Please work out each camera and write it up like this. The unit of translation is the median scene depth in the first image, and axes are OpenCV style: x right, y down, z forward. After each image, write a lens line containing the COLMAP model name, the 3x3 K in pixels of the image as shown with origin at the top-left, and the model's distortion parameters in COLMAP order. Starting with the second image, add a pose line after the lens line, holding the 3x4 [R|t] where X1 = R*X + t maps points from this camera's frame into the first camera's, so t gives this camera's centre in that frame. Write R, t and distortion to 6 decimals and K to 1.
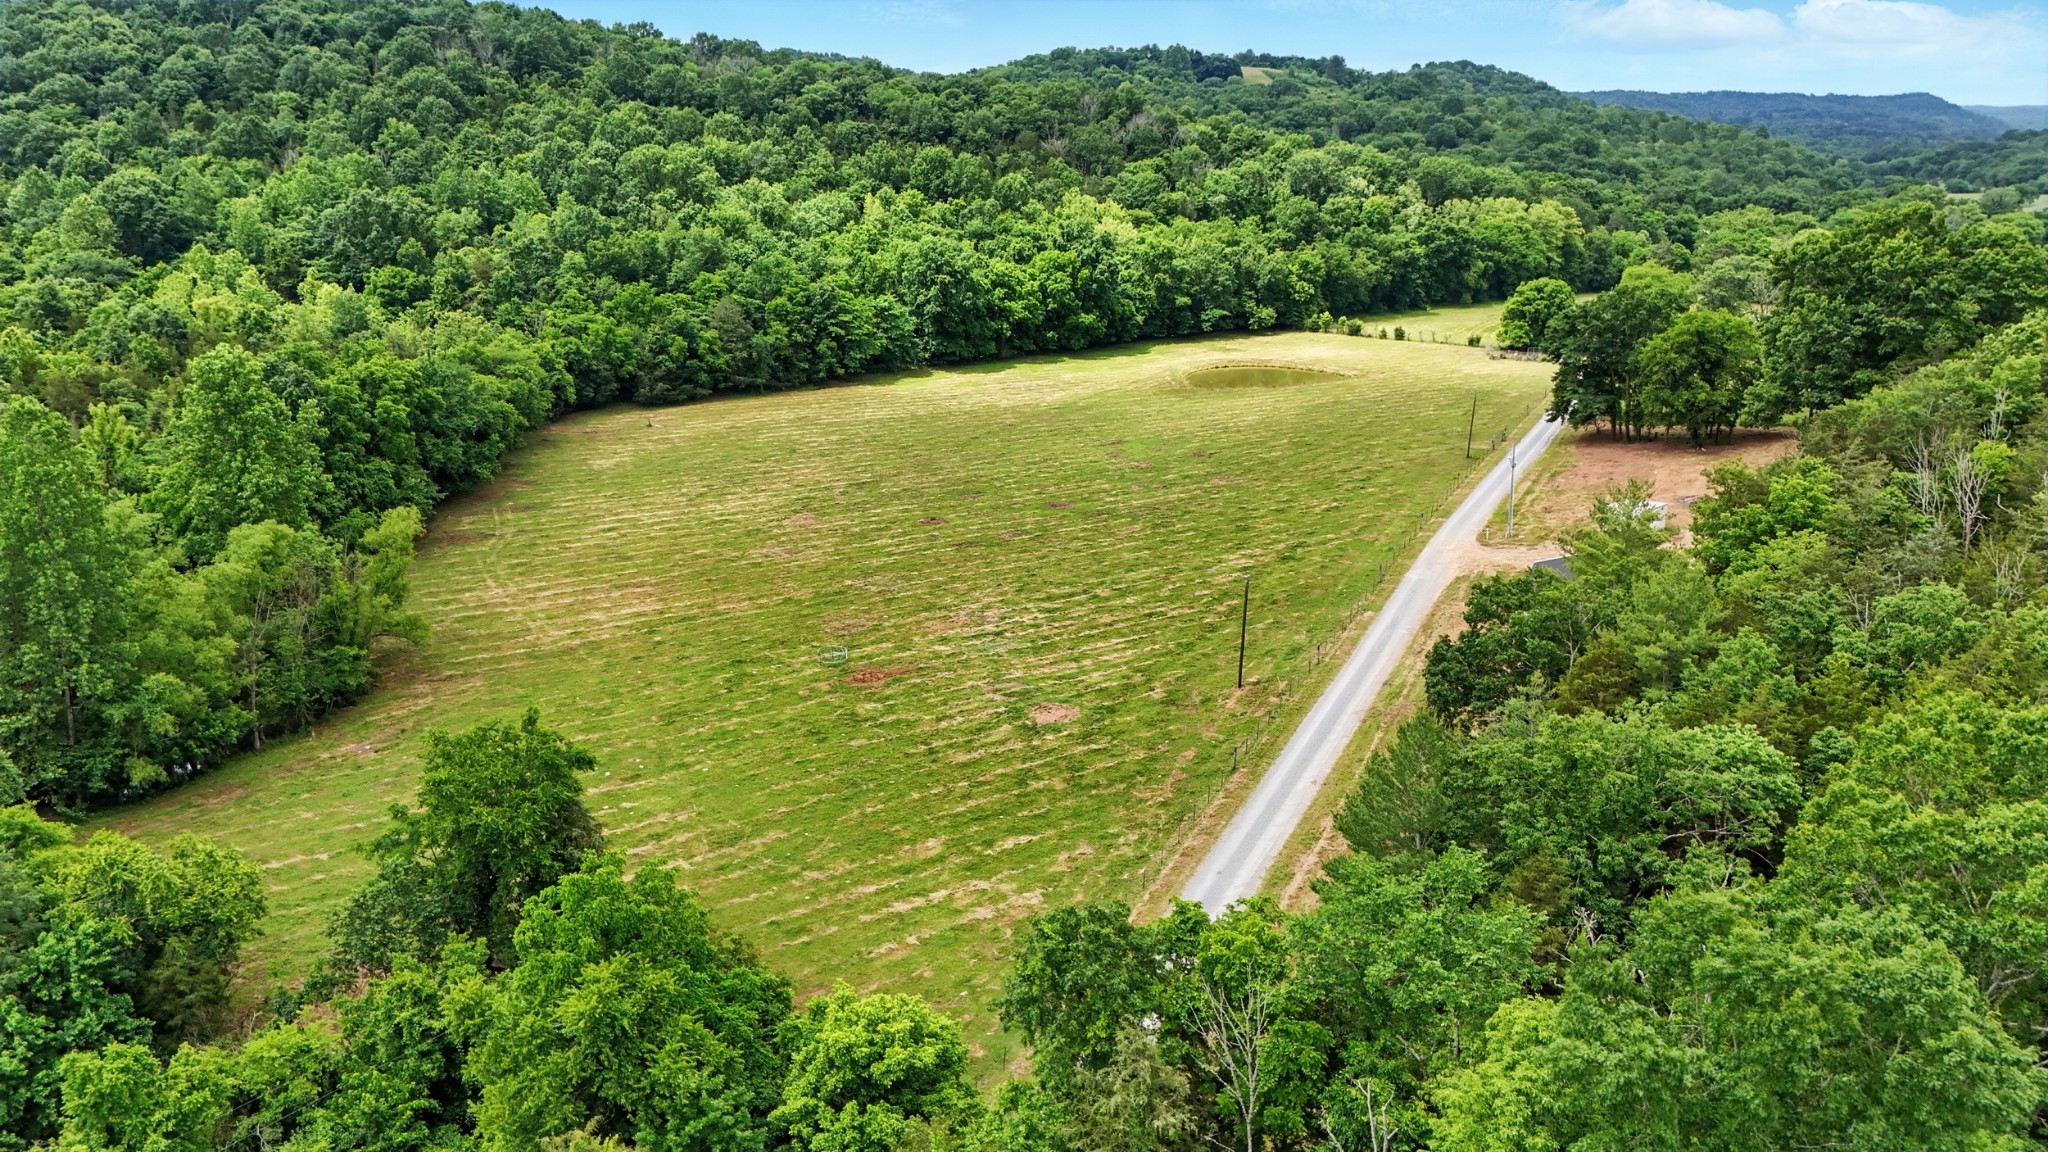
lens RADIAL K [[1571.3, 0, 1023.6], [0, 1571.3, 579.0], [0, 0, 1]] dist [-0.014764, -0.000078]
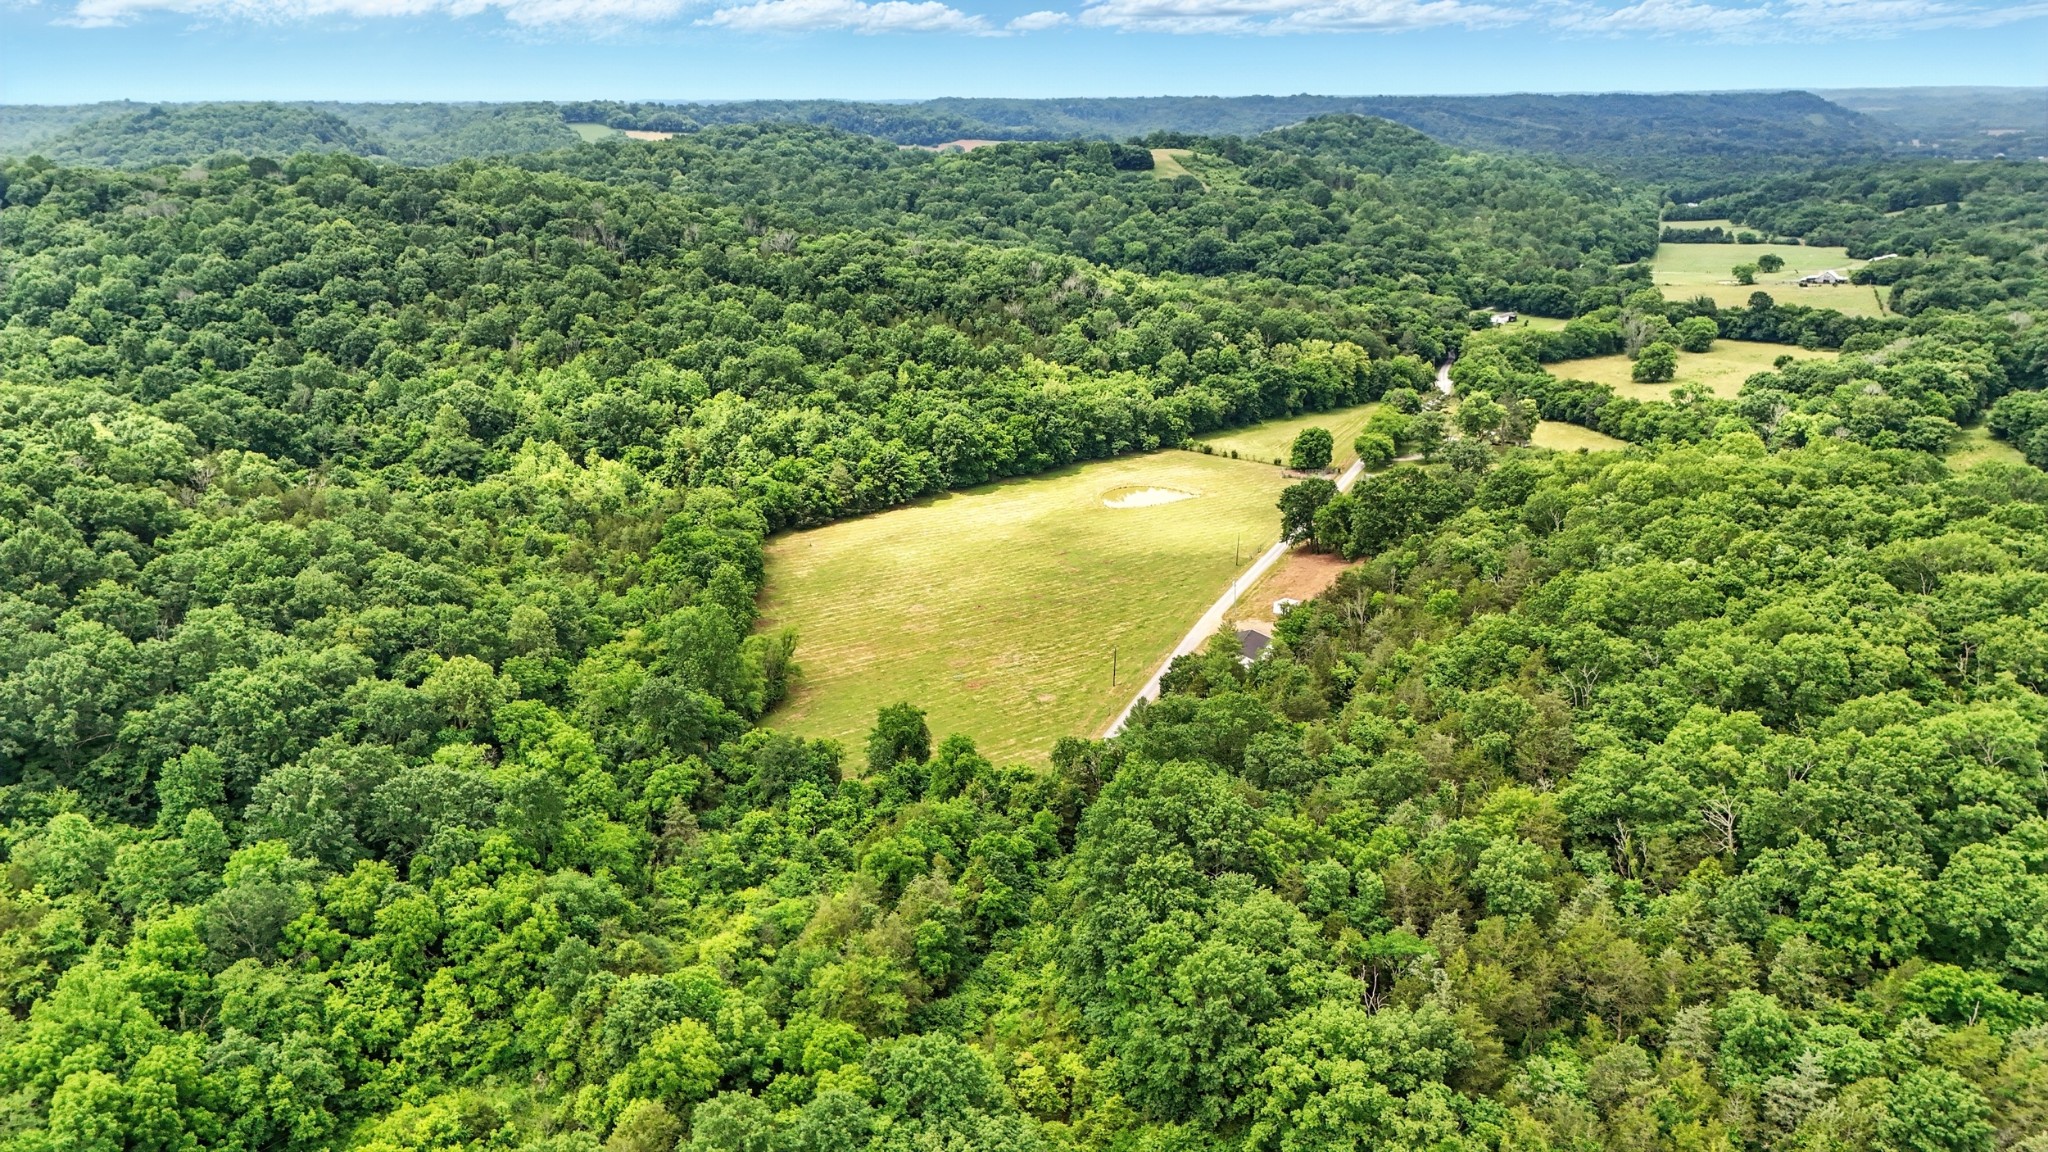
lens RADIAL K [[1571.3, 0, 1024.1], [0, 1571.3, 574.1], [0, 0, 1]] dist [-0.014764, -0.000078]
pose [[0.998996, -0.022976, 0.038460, -0.039603], [0.022573, 0.999686, 0.010885, -0.052644], [-0.038698, -0.010006, 0.999201, -0.572926]]
